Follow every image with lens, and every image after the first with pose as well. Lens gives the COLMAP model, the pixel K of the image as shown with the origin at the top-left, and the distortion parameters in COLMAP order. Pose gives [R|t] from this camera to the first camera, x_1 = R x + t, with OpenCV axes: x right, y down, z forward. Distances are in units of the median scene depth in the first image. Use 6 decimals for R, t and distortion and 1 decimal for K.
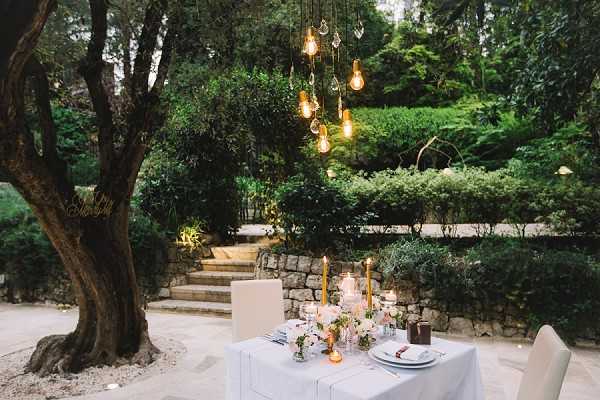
lens RADIAL K [[456.4, 0, 301.3], [0, 456.4, 207.3], [0, 0, 1]] dist [0.002590, 0.003547]
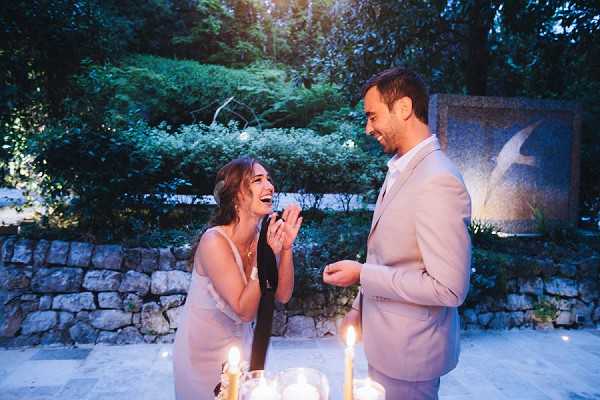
lens RADIAL K [[451.4, 0, 302.1], [0, 451.4, 195.2], [0, 0, 1]] dist [-0.025272, 0.082899]
pose [[0.881481, 0.017907, 0.471880, -0.017305], [-0.042013, 0.998292, 0.040598, 0.000422], [-0.470347, -0.055611, 0.880727, 0.249360]]
